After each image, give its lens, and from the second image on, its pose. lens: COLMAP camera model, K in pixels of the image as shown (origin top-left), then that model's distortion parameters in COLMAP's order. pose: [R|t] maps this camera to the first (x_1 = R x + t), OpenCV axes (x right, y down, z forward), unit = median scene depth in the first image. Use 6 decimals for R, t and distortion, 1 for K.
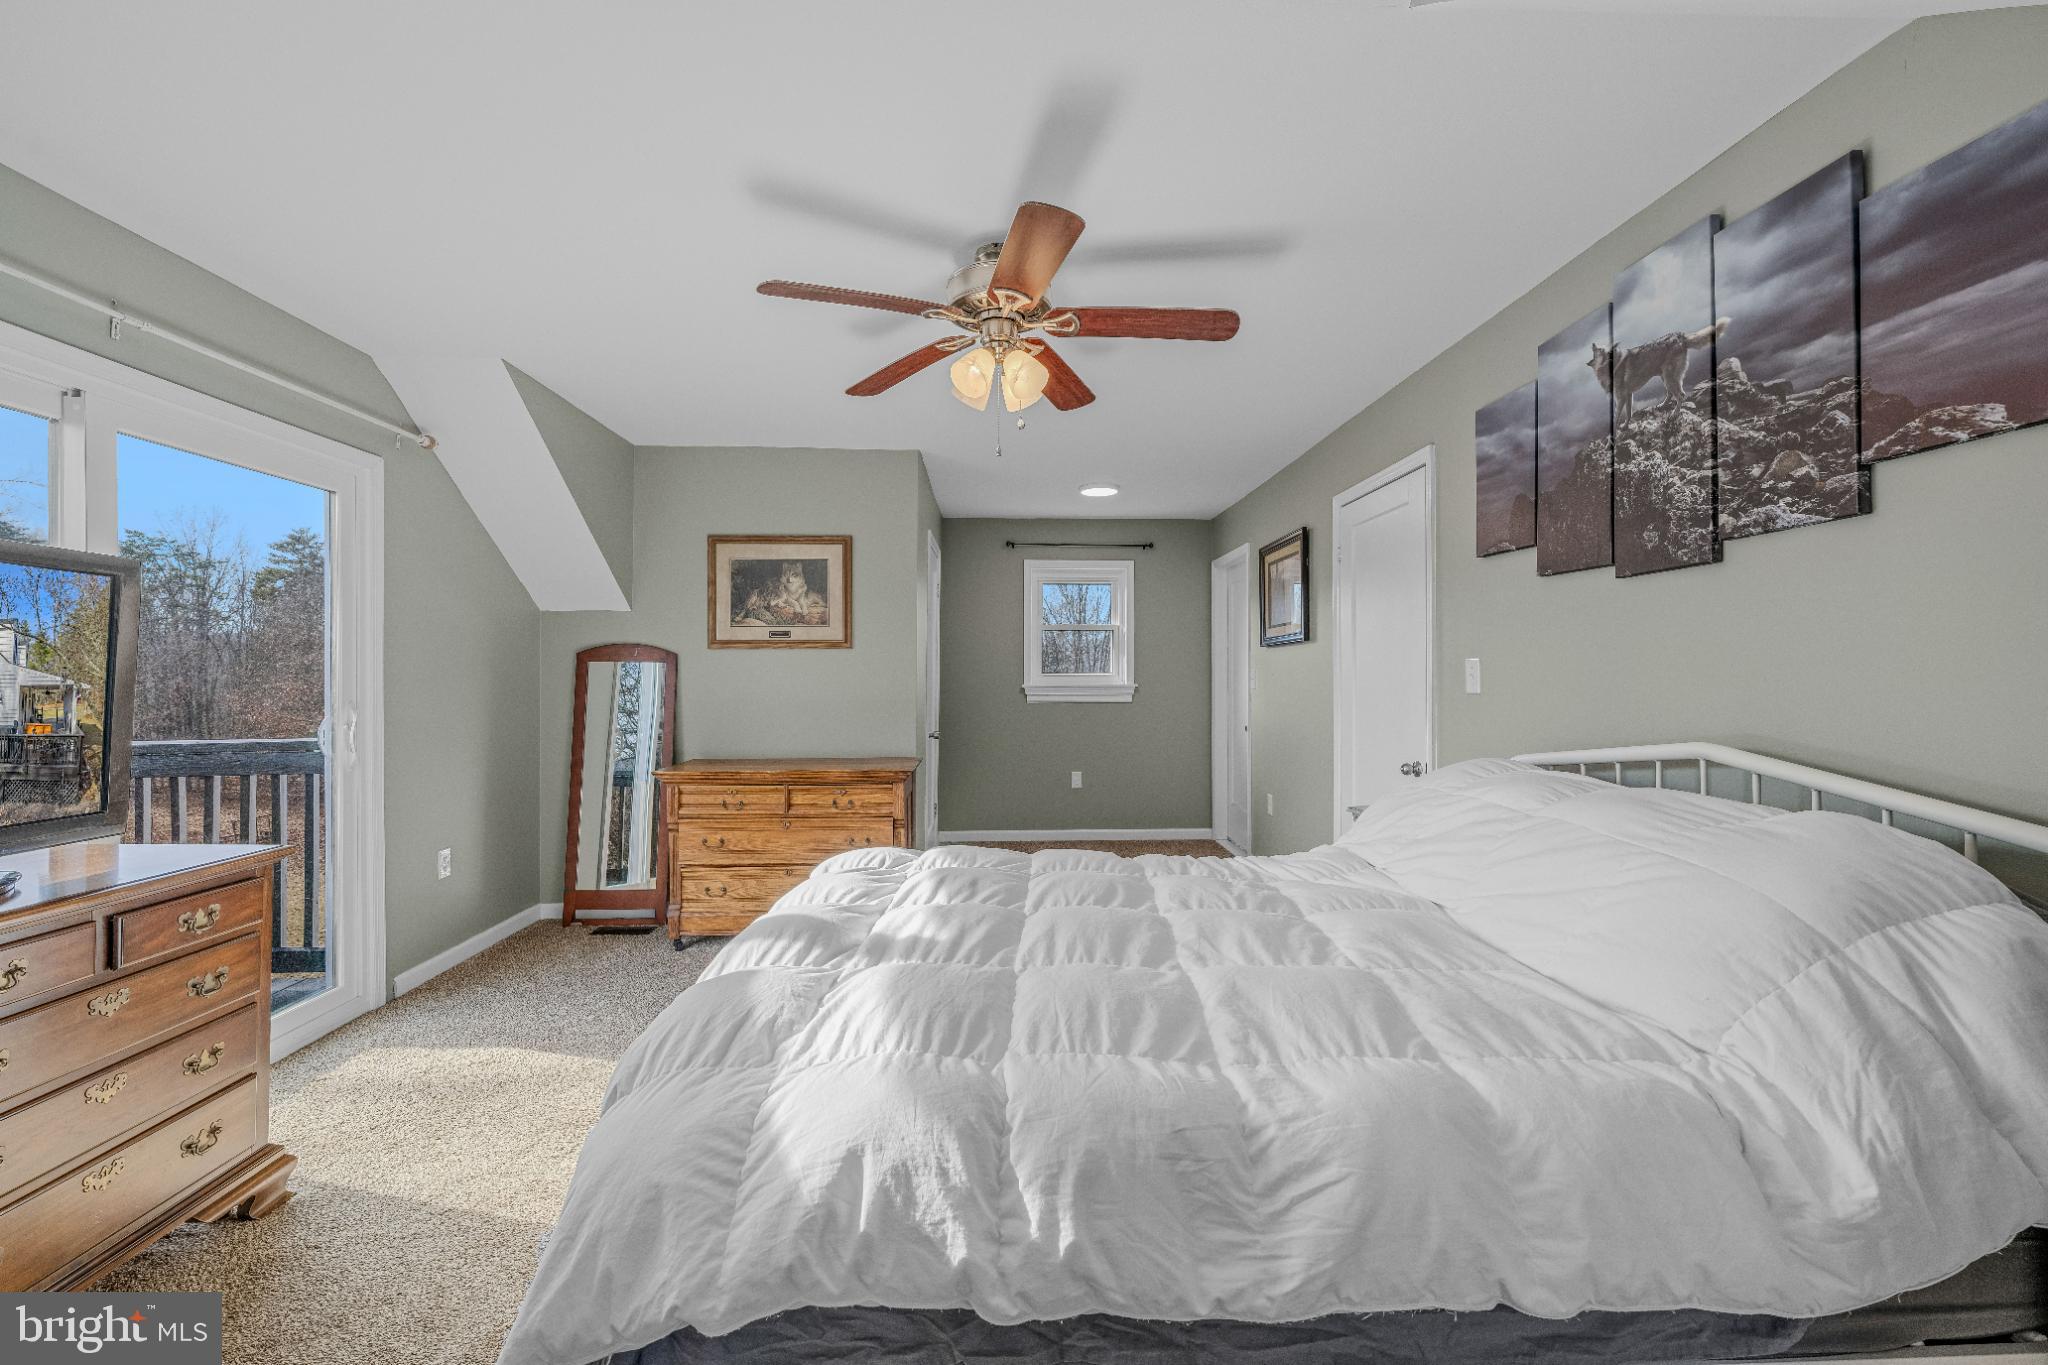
lens RADIAL K [[832.7, 0, 1024.0], [0, 832.7, 682.5], [0, 0, 1]] dist [0.000185, -0.000061]
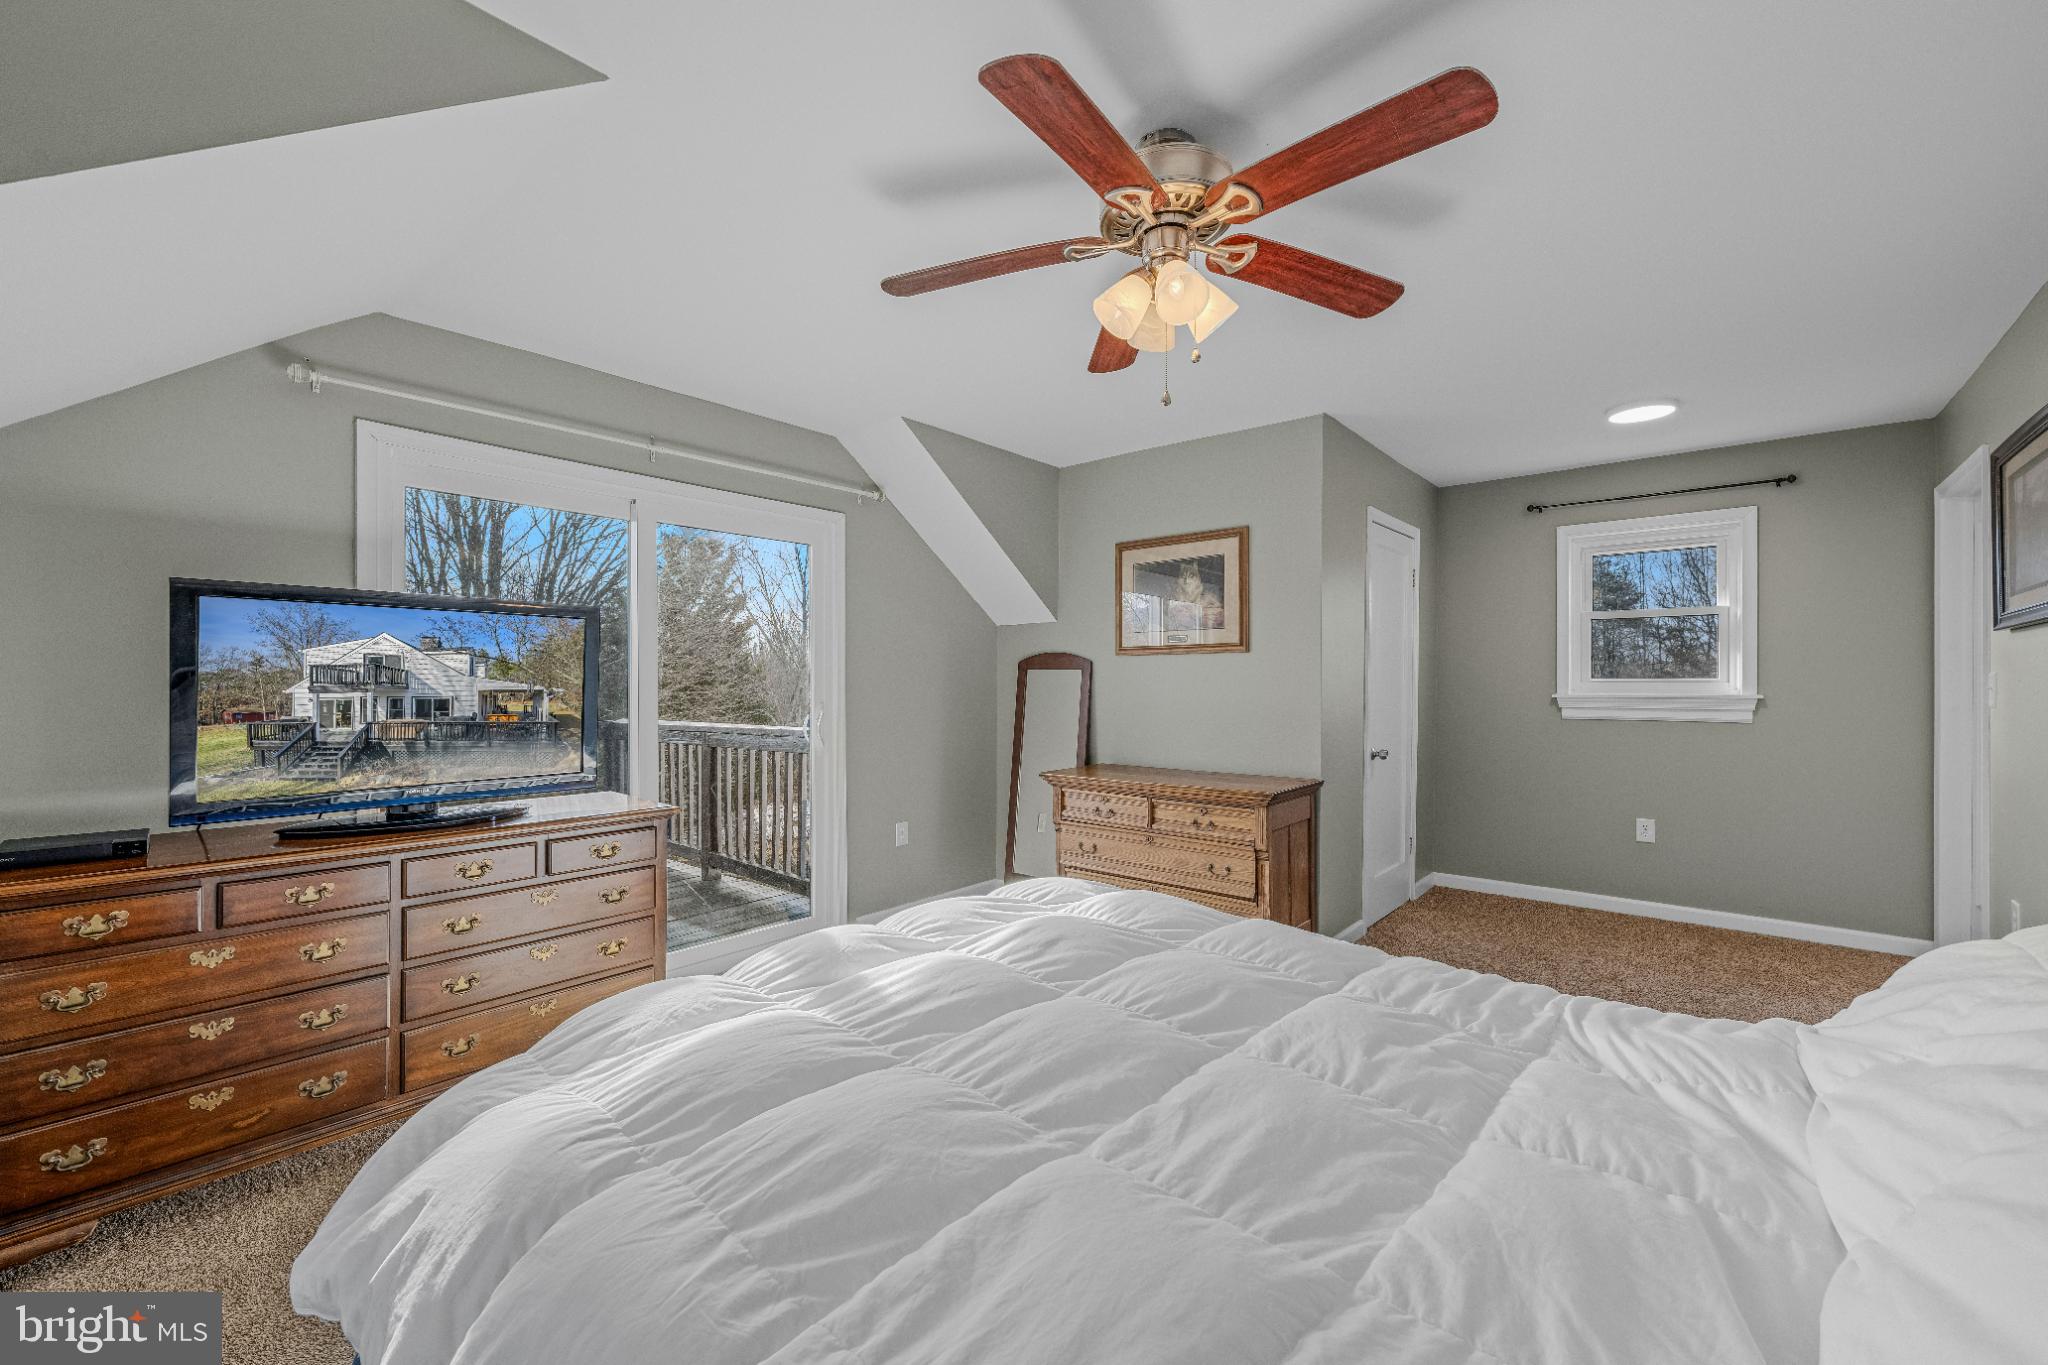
lens RADIAL K [[822.7, 0, 1024.0], [0, 822.7, 682.5], [0, 0, 1]] dist [-0.007408, -0.000024]
pose [[0.725348, 0.000743, -0.688382, 0.292778], [-0.004328, 0.999985, -0.003481, -0.004743], [0.688369, 0.005505, 0.725340, 0.252678]]
